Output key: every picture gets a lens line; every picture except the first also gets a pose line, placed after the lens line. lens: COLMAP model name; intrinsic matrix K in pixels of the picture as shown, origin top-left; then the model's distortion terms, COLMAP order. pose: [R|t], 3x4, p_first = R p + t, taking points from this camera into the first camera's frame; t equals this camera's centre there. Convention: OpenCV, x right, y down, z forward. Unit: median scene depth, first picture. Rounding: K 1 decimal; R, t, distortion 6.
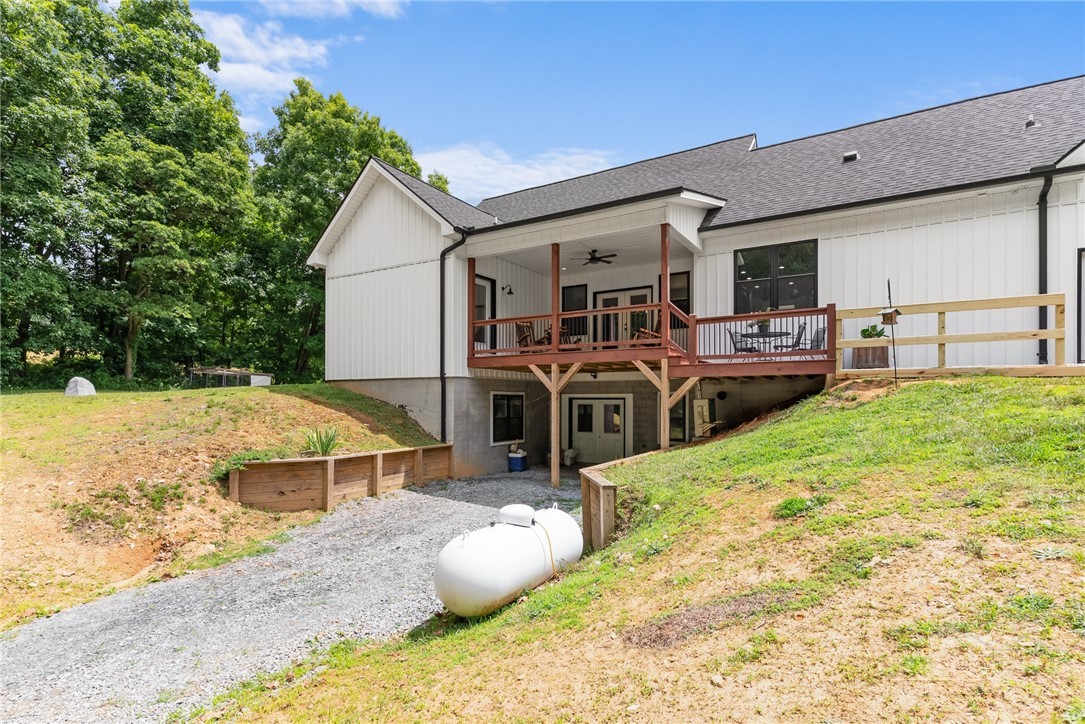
lens RADIAL K [[525.3, 0, 540.9], [0, 525.3, 383.2], [0, 0, 1]] dist [-0.001586, 0.001146]
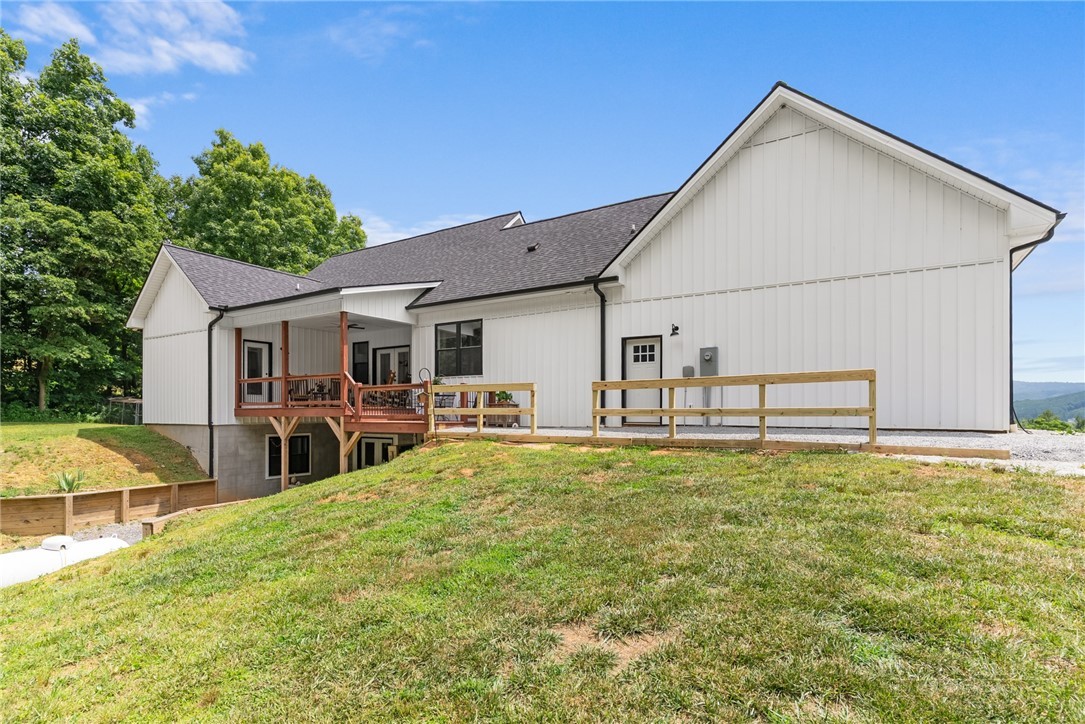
lens RADIAL K [[530.0, 0, 542.9], [0, 530.0, 394.6], [0, 0, 1]] dist [0.000519, -0.000070]
pose [[0.999954, 0.000028, -0.009637, 0.515593], [-0.000063, 0.999993, -0.003706, -0.066474], [0.009637, 0.003706, 0.999947, -0.203476]]
